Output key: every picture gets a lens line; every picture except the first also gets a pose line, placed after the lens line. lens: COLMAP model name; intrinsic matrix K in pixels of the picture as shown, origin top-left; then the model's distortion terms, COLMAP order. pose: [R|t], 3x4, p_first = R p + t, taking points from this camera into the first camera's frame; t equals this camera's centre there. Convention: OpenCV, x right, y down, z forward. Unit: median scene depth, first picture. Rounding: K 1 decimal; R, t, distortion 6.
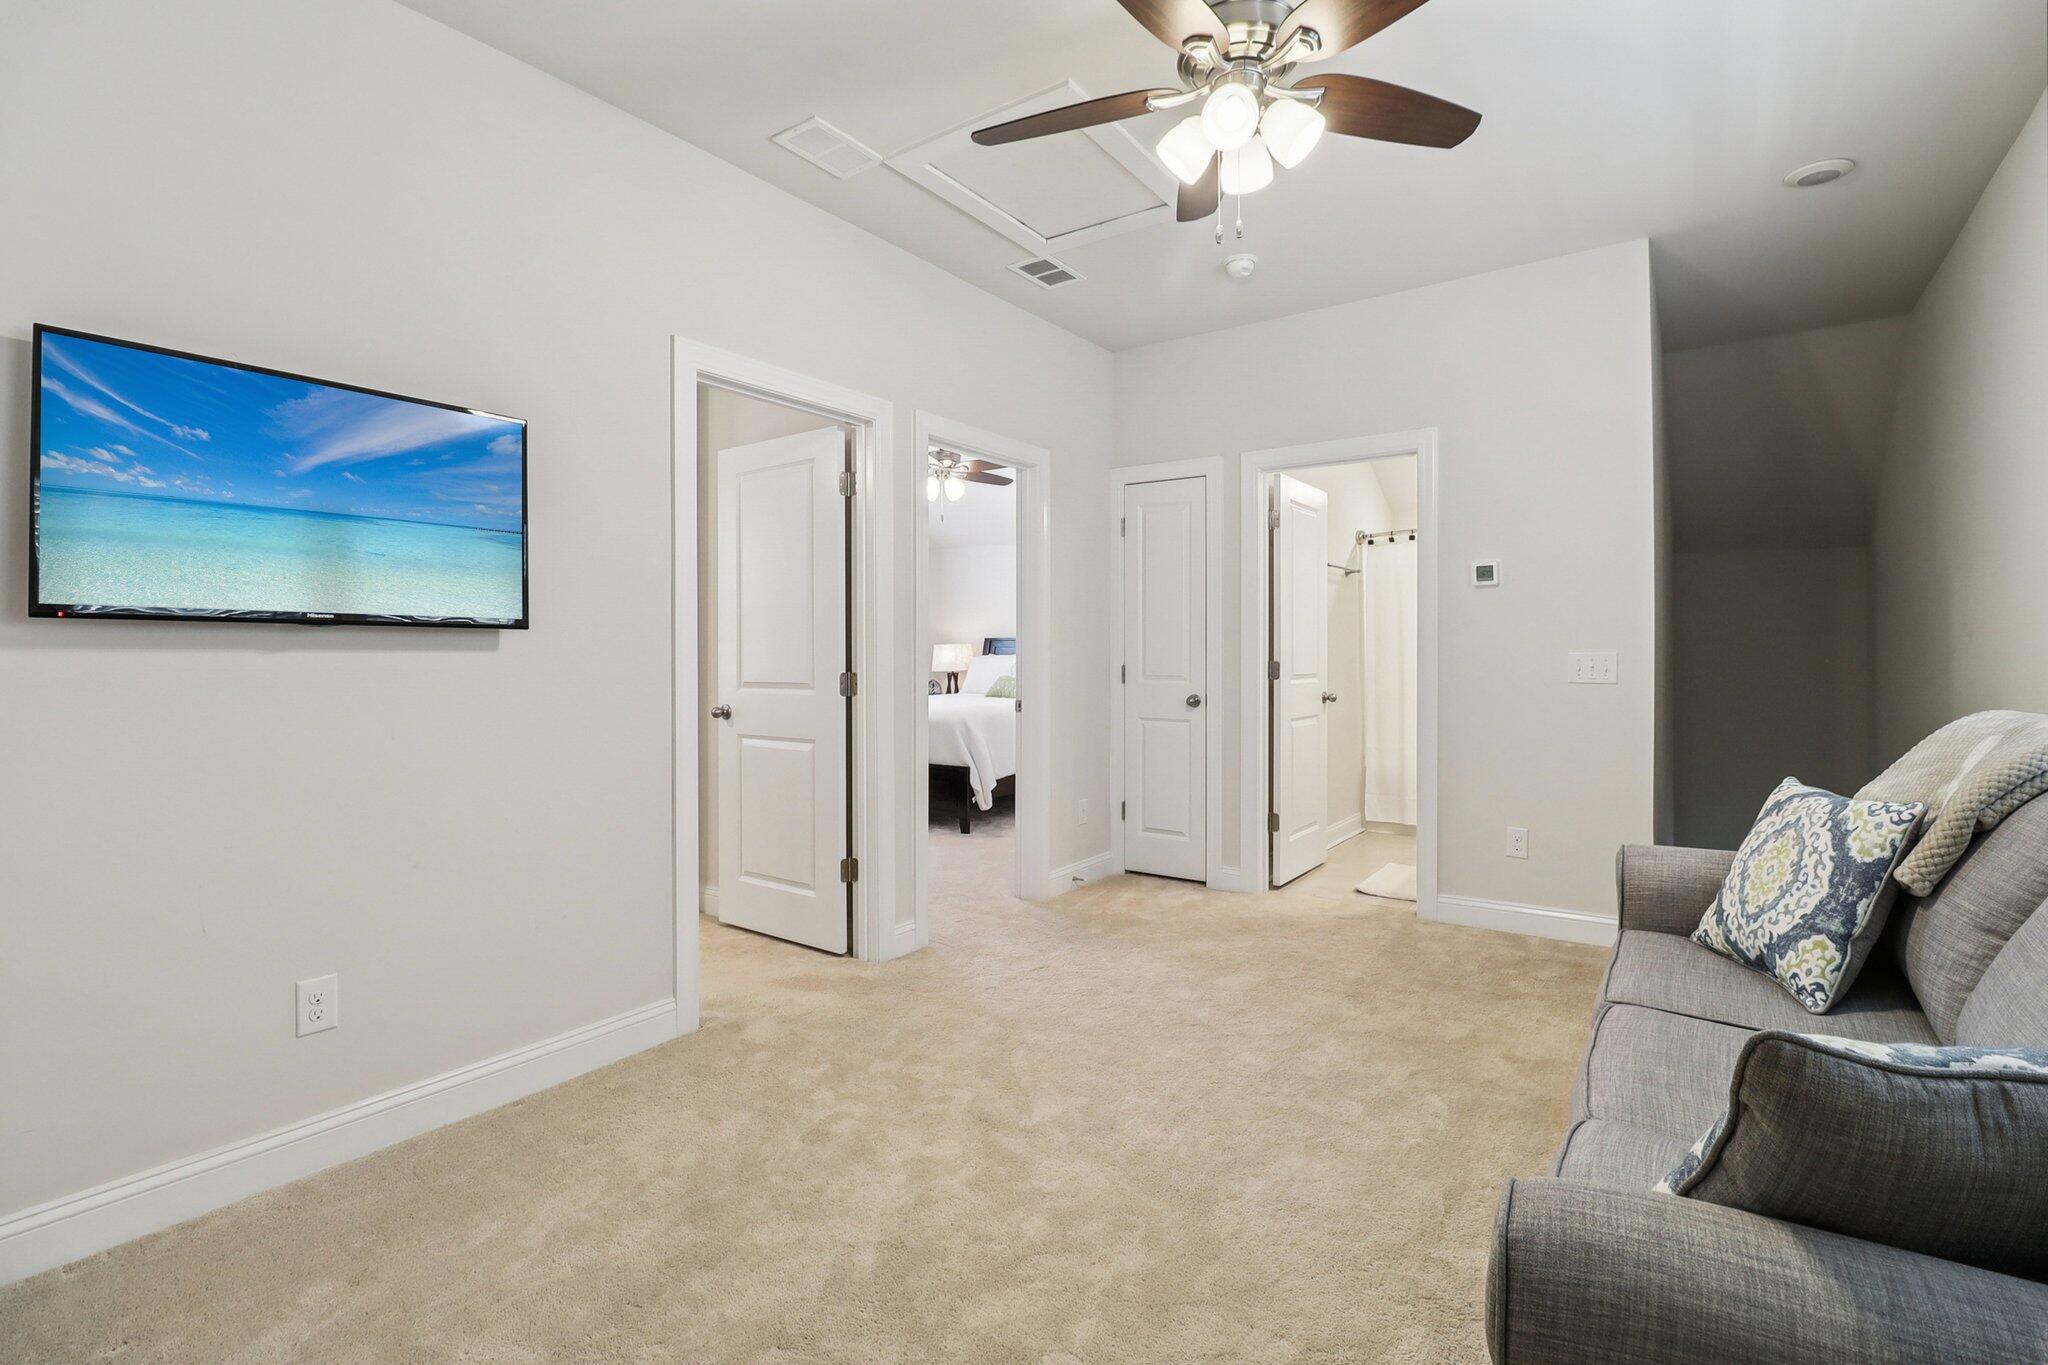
lens RADIAL K [[954.6, 0, 1031.6], [0, 954.6, 650.4], [0, 0, 1]] dist [-0.001613, -0.012043]
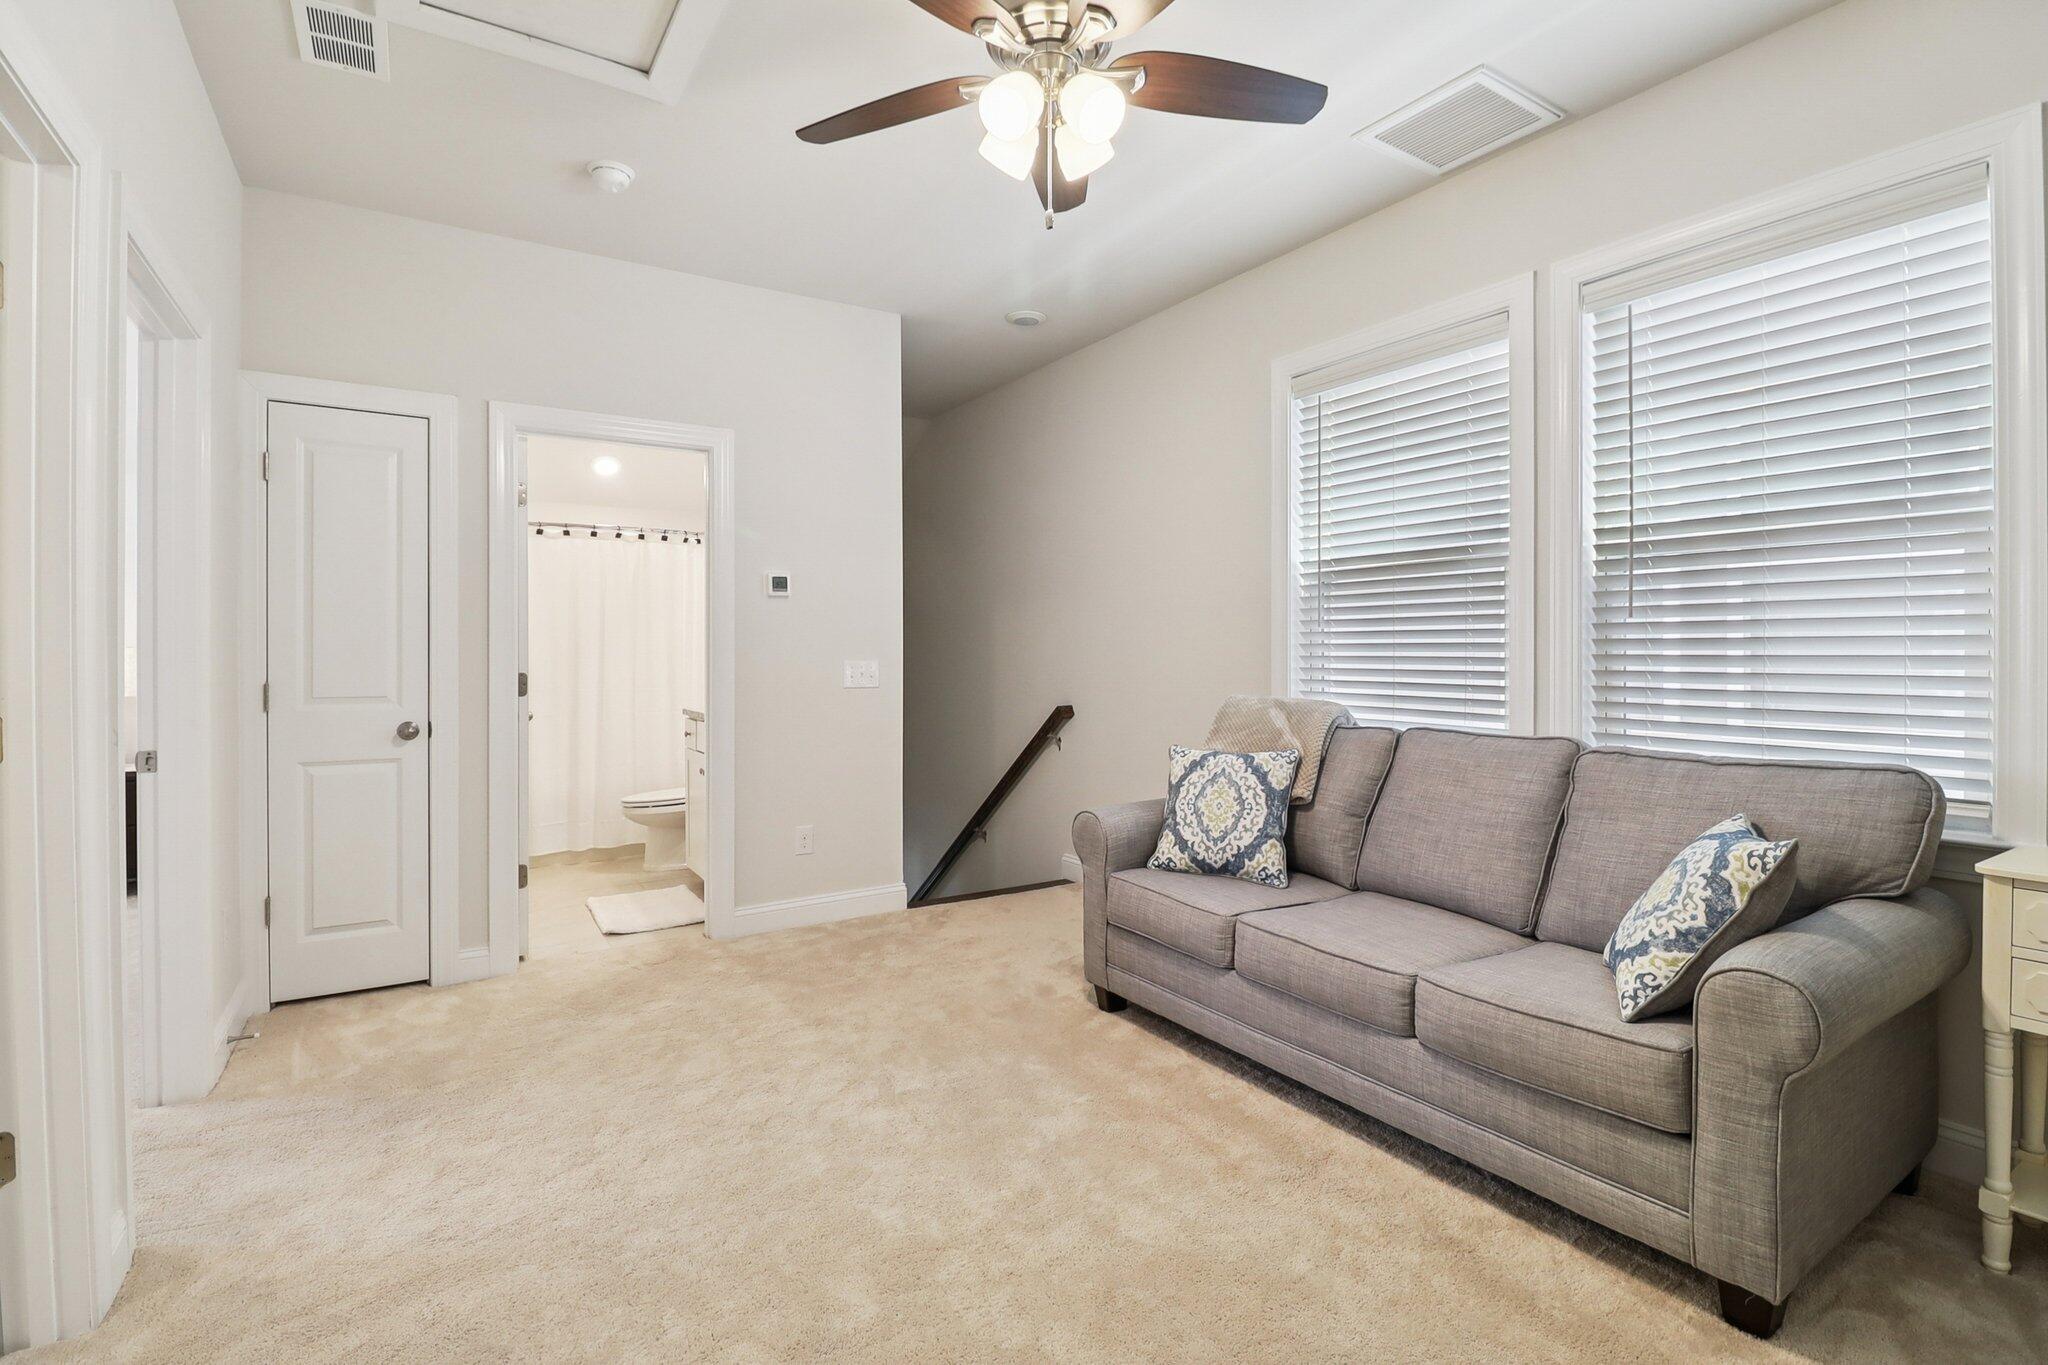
lens RADIAL K [[954.6, 0, 1031.6], [0, 954.6, 650.4], [0, 0, 1]] dist [-0.001613, -0.012043]
pose [[0.375098, 0.001695, 0.926984, -0.722042], [0.001509, 0.999996, -0.002439, -0.011997], [-0.926984, 0.002313, 0.375094, 0.691563]]
